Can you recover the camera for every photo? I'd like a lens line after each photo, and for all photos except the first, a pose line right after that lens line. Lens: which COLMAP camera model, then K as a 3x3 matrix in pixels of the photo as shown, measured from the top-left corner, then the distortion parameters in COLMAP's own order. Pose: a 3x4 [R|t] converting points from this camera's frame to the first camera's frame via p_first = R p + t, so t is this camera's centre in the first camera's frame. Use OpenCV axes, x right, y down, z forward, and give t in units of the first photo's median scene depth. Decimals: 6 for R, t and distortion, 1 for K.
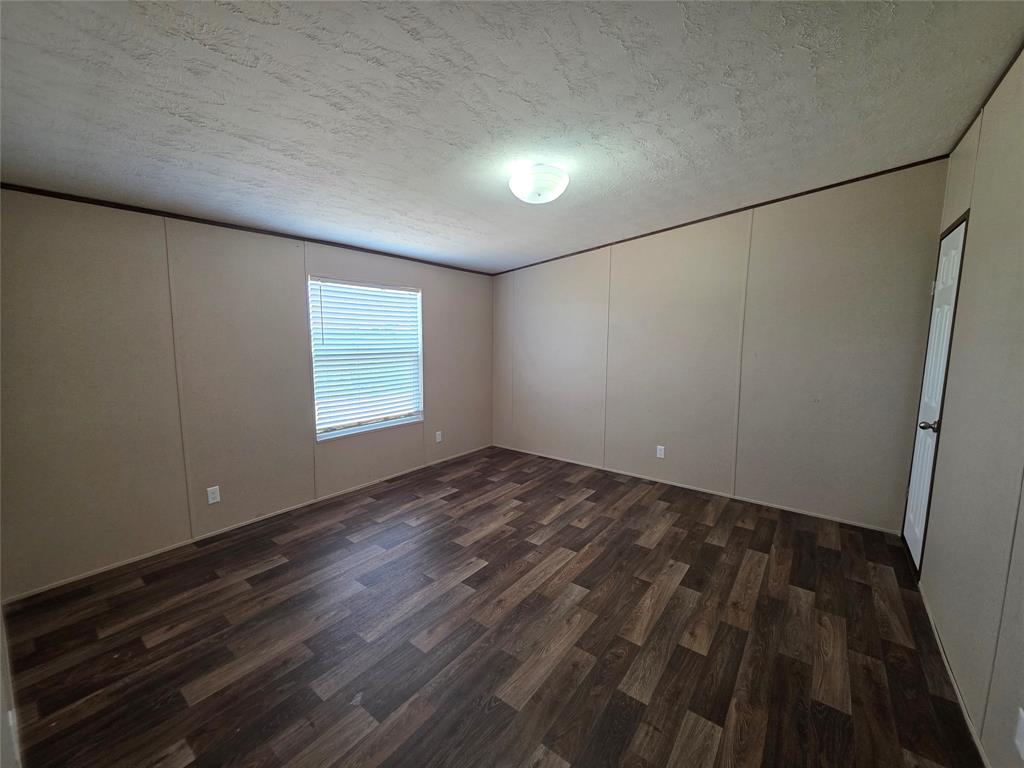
lens RADIAL K [[407.4, 0, 520.7], [0, 407.4, 381.1], [0, 0, 1]] dist [0.000299, -0.004058]
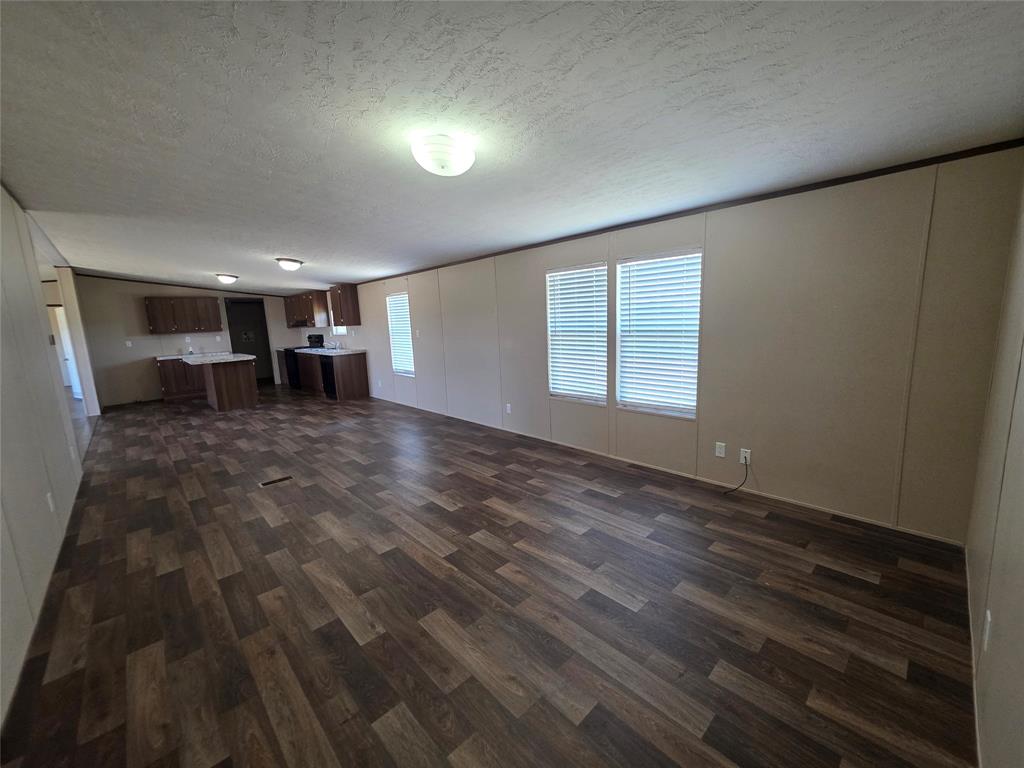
lens RADIAL K [[407.4, 0, 520.7], [0, 407.4, 381.1], [0, 0, 1]] dist [0.000299, -0.004058]
pose [[-0.163996, 0.147601, -0.975356, 0.929270], [-0.071979, 0.984316, 0.161059, -0.130598], [0.983831, 0.096619, -0.150800, 1.246587]]
